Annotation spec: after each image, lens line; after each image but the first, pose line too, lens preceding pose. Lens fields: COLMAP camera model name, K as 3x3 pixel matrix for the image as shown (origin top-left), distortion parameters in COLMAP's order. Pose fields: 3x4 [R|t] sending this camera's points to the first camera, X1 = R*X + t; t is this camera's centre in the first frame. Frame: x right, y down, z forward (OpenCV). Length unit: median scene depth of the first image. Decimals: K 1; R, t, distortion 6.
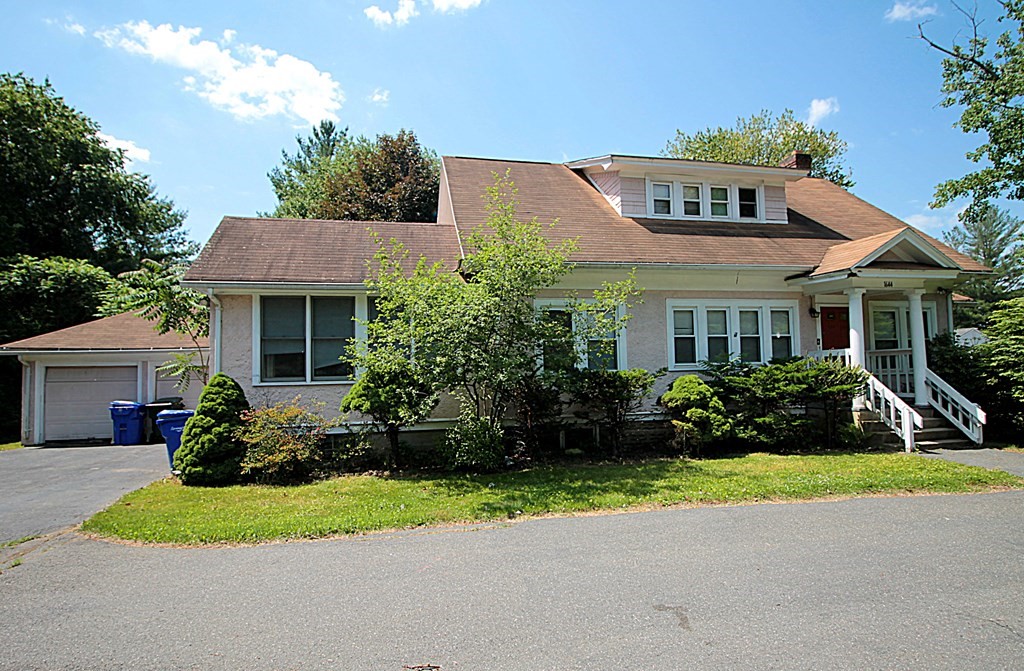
lens RADIAL K [[501.6, 0, 511.4], [0, 501.6, 356.2], [0, 0, 1]] dist [-0.003645, -0.009355]
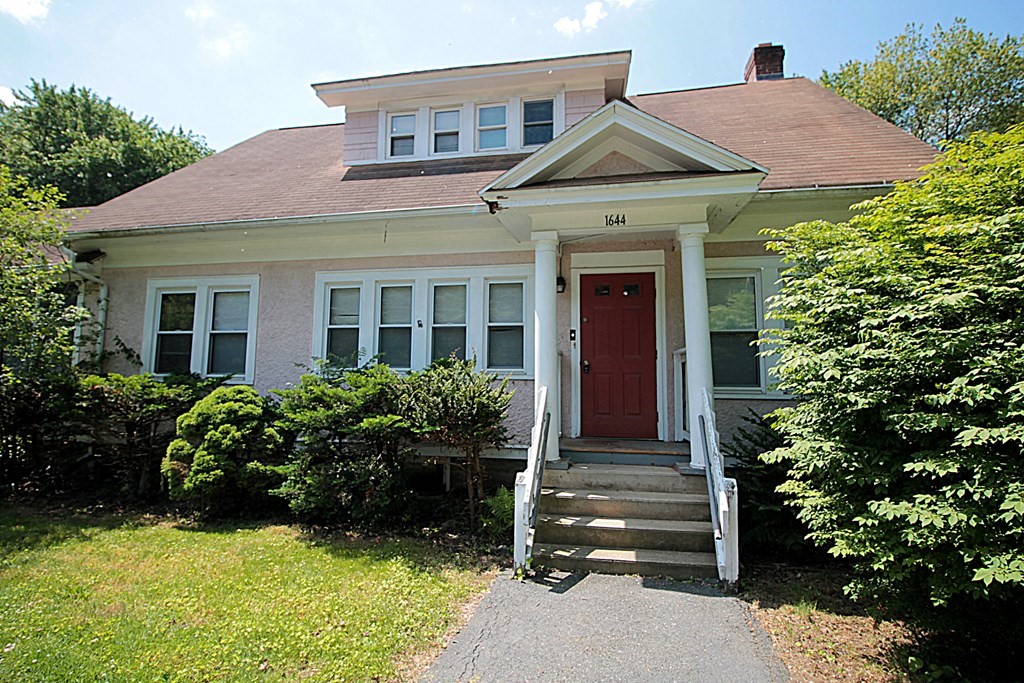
lens RADIAL K [[504.7, 0, 513.4], [0, 504.7, 328.0], [0, 0, 1]] dist [-0.000483, -0.012566]
pose [[0.926493, -0.006695, -0.376252, 0.885006], [-0.012429, 0.998752, -0.048376, -0.009230], [0.376106, 0.049496, 0.925254, 0.509346]]
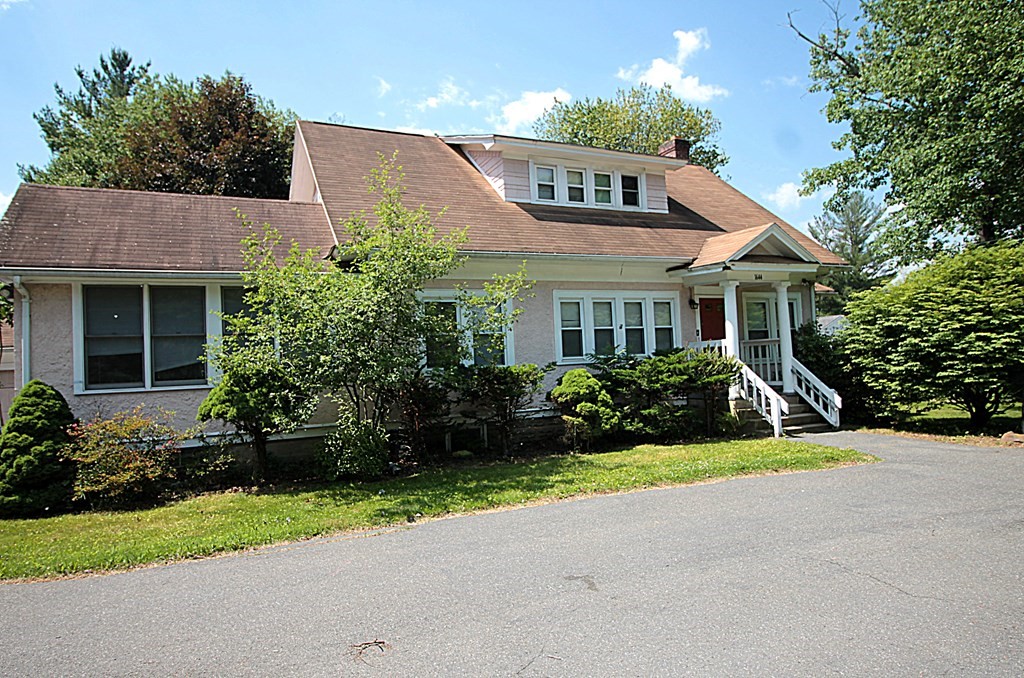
lens RADIAL K [[592.1, 0, 492.6], [0, 592.1, 354.8], [0, 0, 1]] dist [-0.002362, -0.001530]
pose [[0.977007, -0.018633, 0.212392, -0.050943], [0.016895, 0.999807, 0.009994, -0.004109], [-0.212538, -0.006175, 0.977133, -0.089295]]
